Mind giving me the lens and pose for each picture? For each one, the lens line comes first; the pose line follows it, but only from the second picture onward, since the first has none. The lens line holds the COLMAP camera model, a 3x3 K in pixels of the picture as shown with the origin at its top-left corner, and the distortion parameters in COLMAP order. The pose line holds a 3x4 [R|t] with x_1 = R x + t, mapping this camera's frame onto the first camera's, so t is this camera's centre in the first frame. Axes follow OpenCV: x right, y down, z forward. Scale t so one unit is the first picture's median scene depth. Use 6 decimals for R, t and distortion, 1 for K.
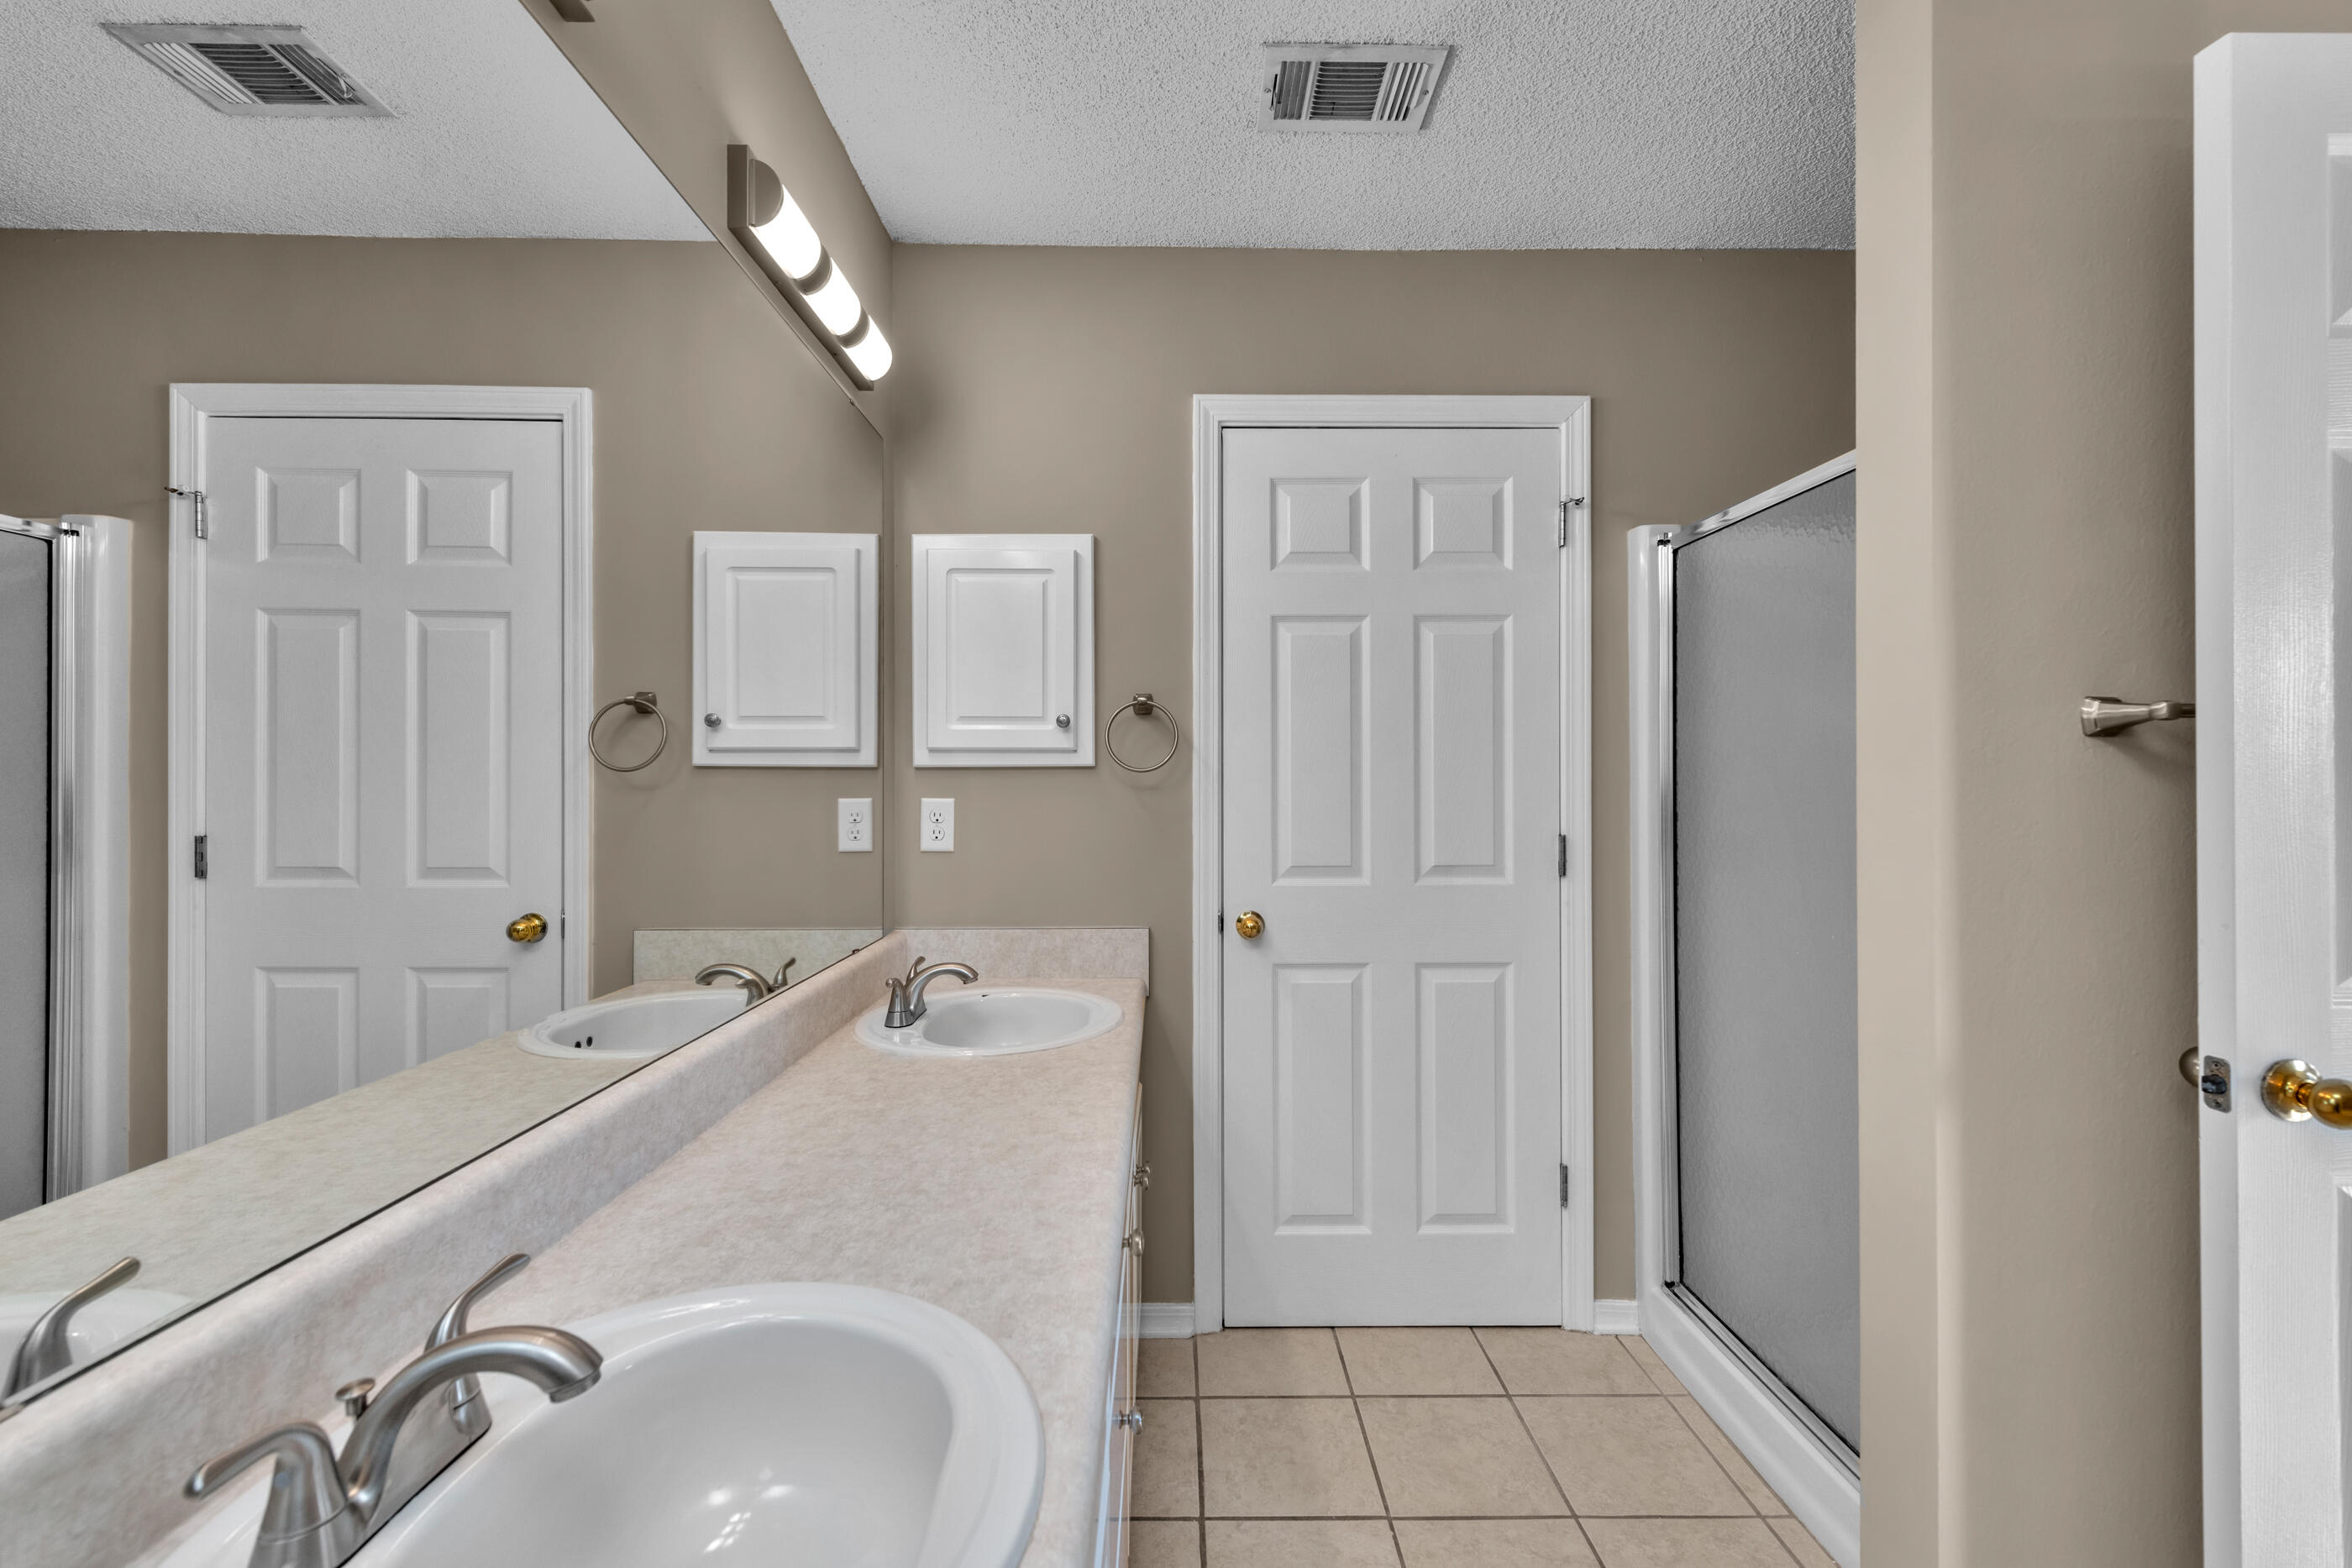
lens RADIAL K [[960.0, 0, 1185.5], [0, 960.0, 776.8], [0, 0, 1]] dist [0.010815, -0.000844]
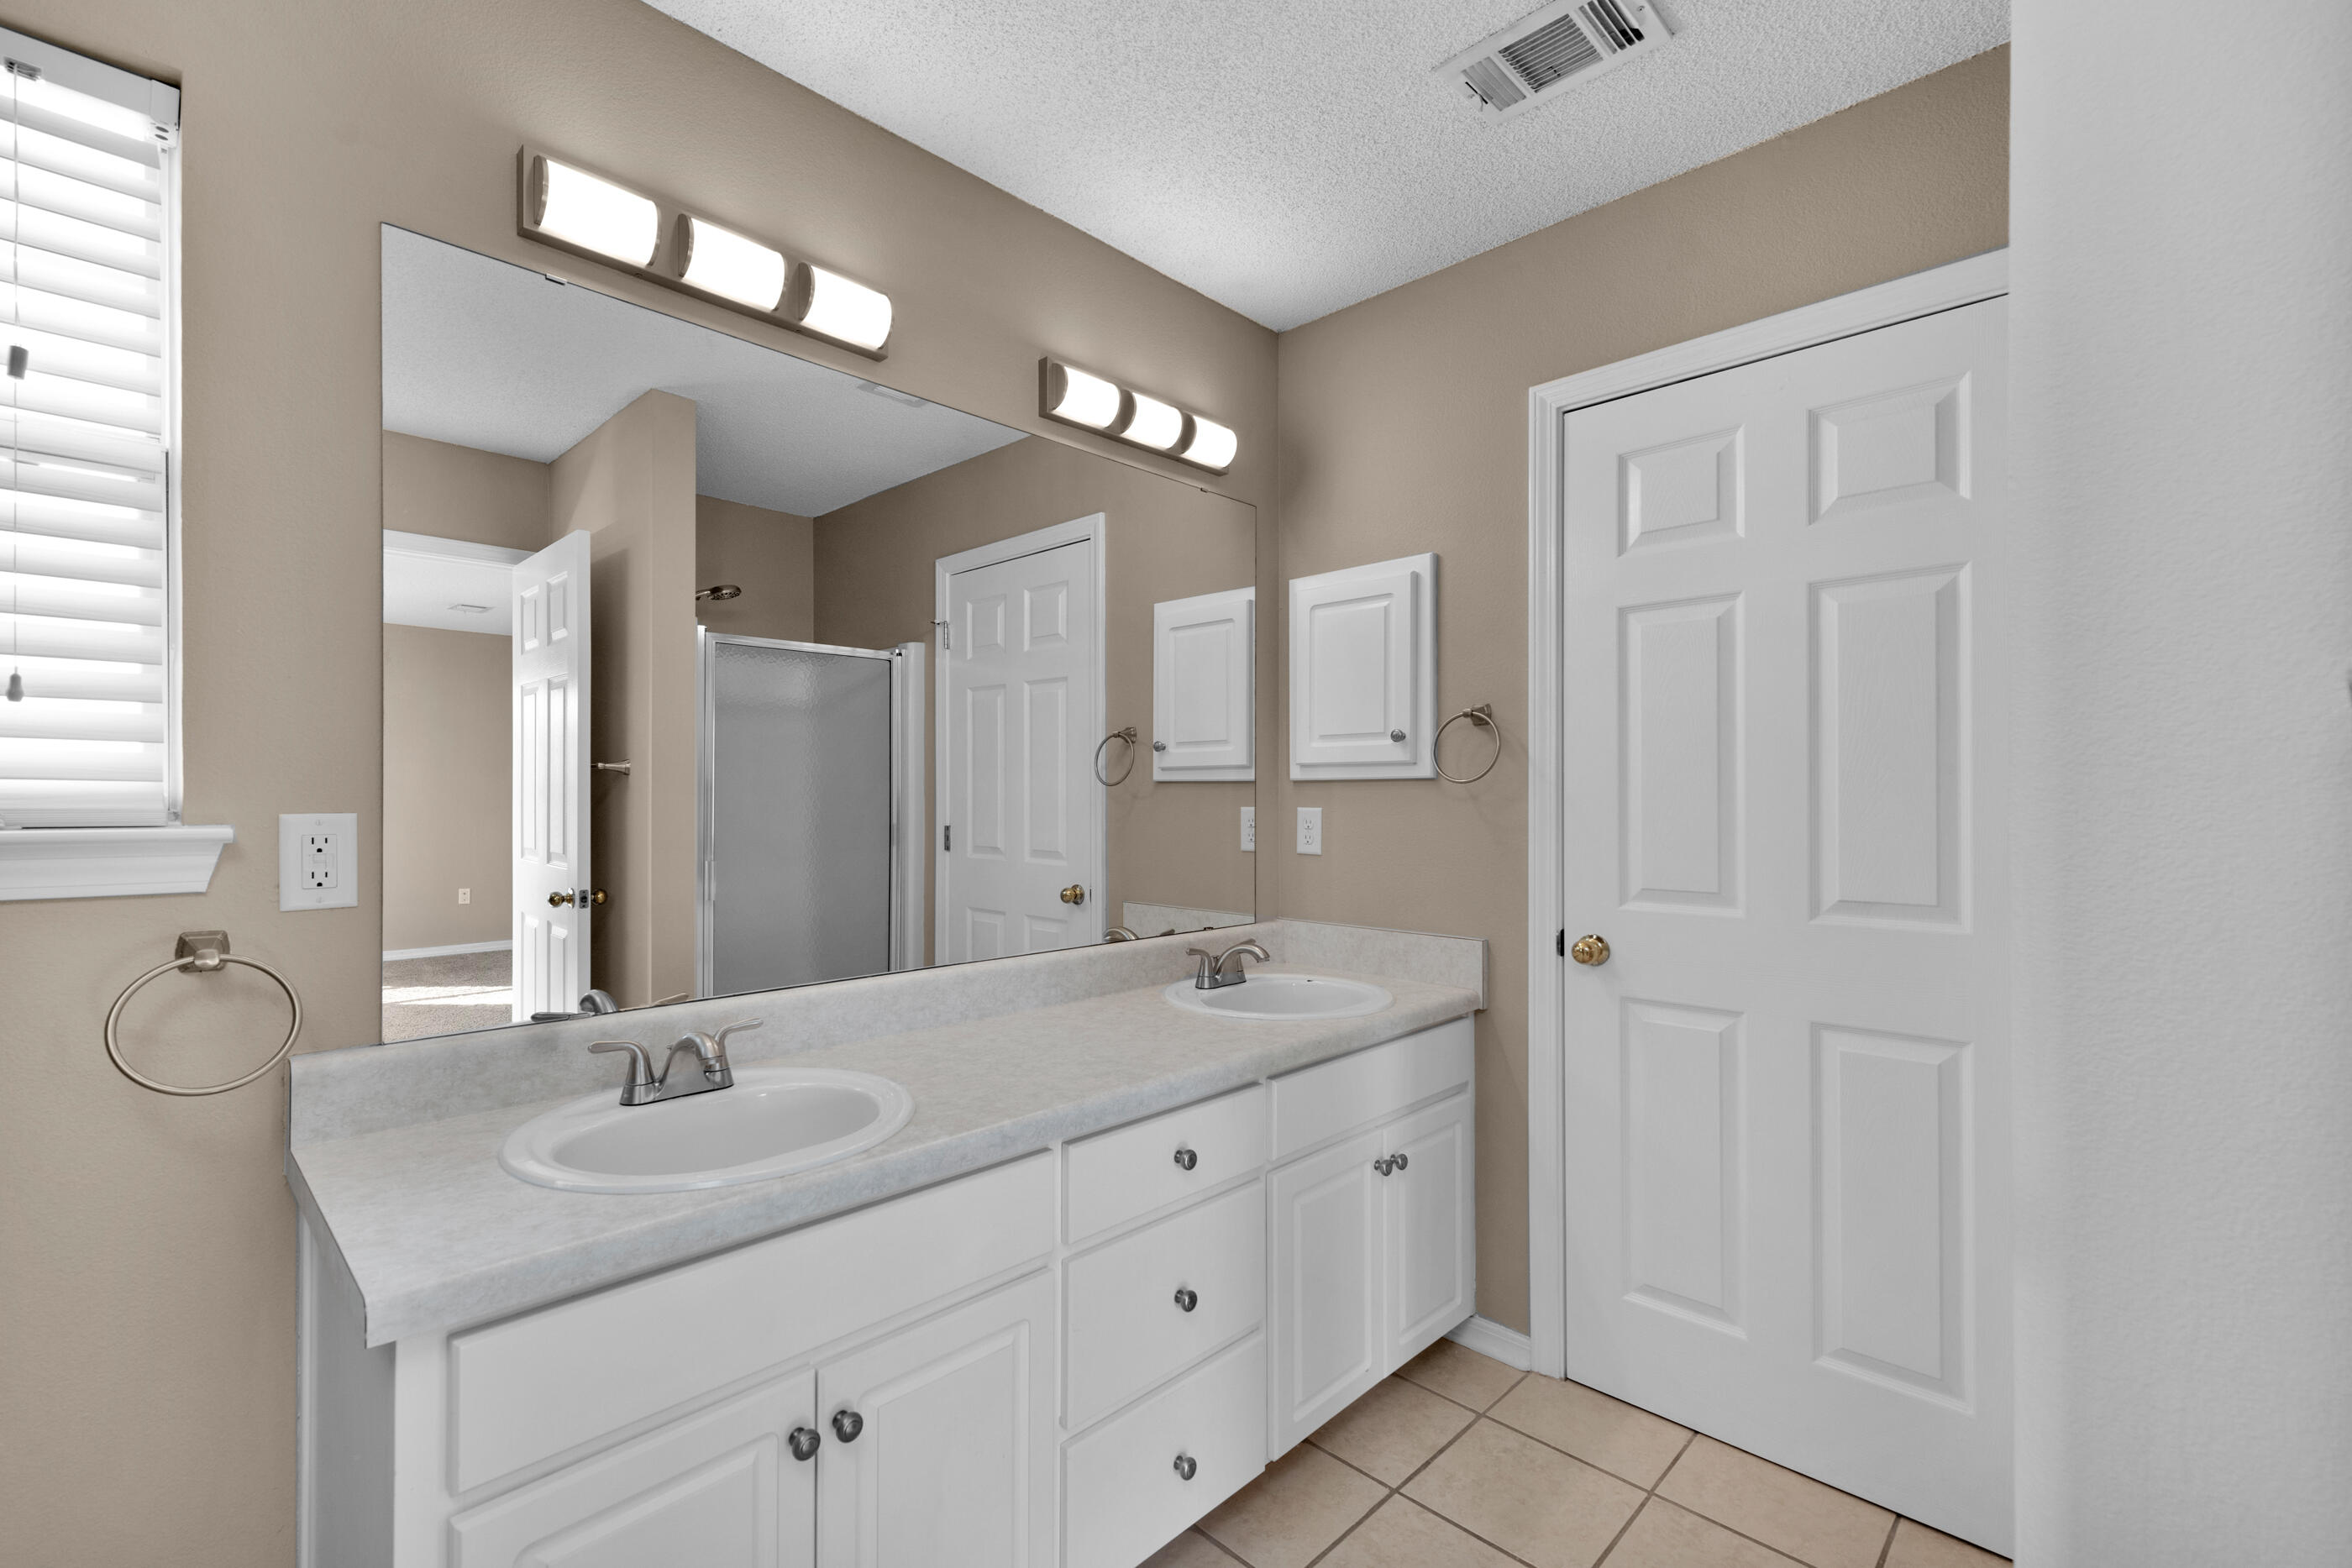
lens RADIAL K [[1032.2, 0, 1162.1], [0, 1032.2, 788.6], [0, 0, 1]] dist [0.014006, -0.000650]
pose [[0.694776, -0.003832, -0.719216, 0.508626], [0.004707, 0.999989, -0.000780, -0.000158], [0.719211, -0.002844, 0.694786, 0.021741]]
